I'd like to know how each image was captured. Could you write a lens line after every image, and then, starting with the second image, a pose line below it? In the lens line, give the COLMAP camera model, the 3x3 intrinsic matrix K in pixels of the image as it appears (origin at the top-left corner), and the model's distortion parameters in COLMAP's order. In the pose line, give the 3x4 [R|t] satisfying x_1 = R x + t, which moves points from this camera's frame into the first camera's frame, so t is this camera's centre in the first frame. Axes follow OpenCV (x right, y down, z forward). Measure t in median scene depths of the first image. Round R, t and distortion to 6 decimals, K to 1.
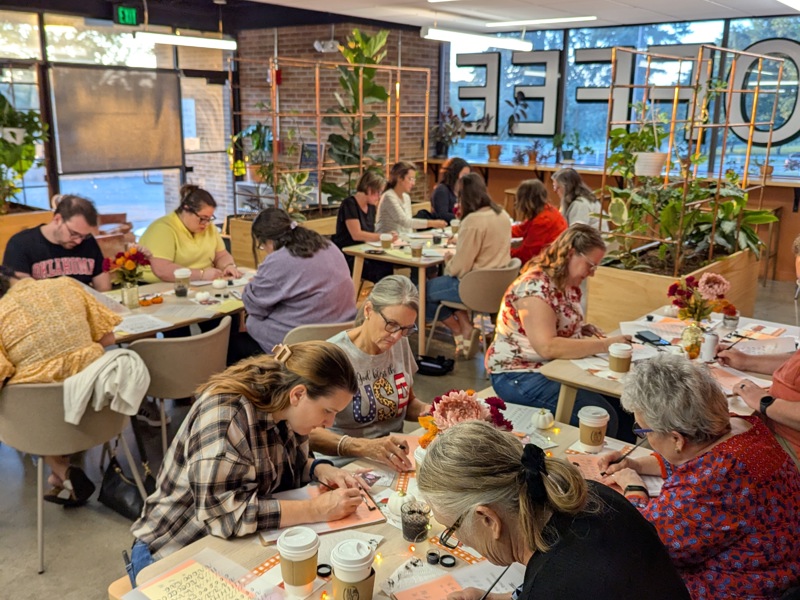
lens RADIAL K [[773.6, 0, 400.0], [0, 773.6, 300.0], [0, 0, 1]] dist [0.008972, -0.000098]
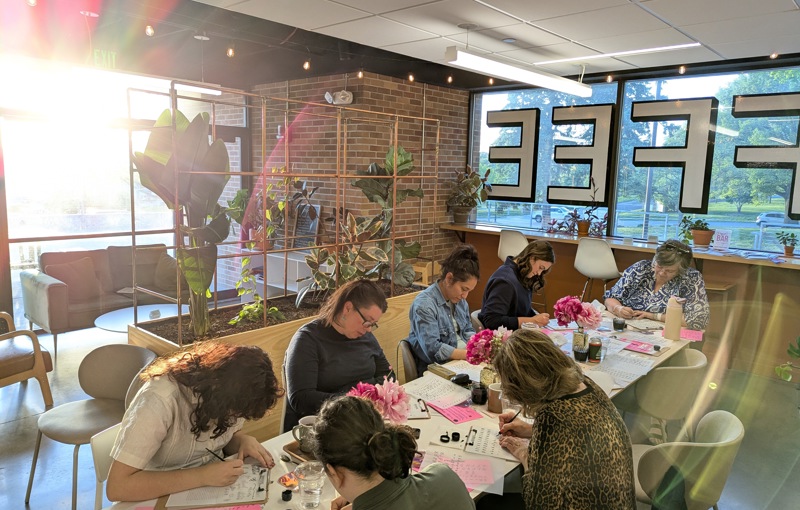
lens RADIAL K [[550.9, 0, 400.0], [0, 550.9, 255.0], [0, 0, 1]] dist [-0.002204, -0.000656]
pose [[0.997636, 0.025243, -0.063910, 0.016420], [-0.031312, 0.994906, -0.095825, -0.089911], [0.061165, 0.097600, 0.993344, 0.384754]]
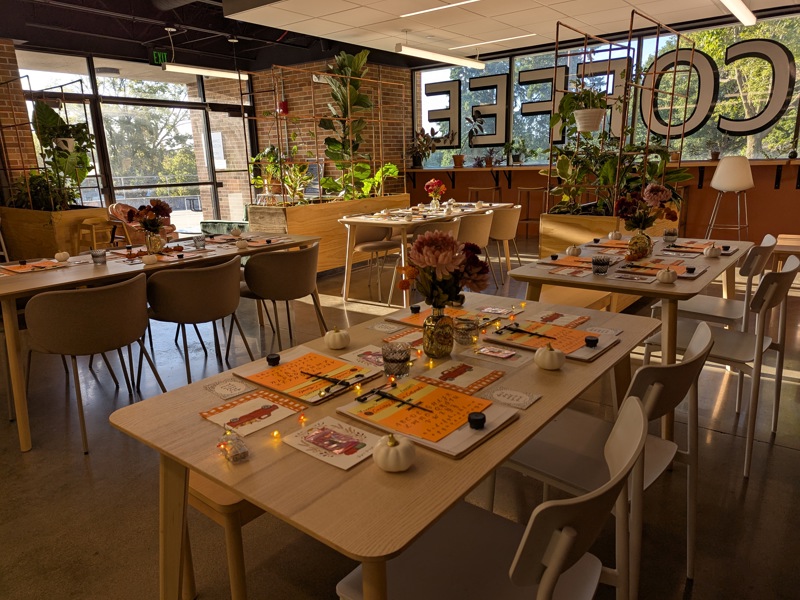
lens RADIAL K [[566.4, 0, 399.2], [0, 566.4, 333.0], [0, 0, 1]] dist [0.003612, 0.001285]
pose [[0.998919, -0.045852, 0.007659, 0.004282], [0.045459, 0.997934, 0.045403, 0.045519], [-0.009725, -0.045006, 0.998939, 0.057898]]
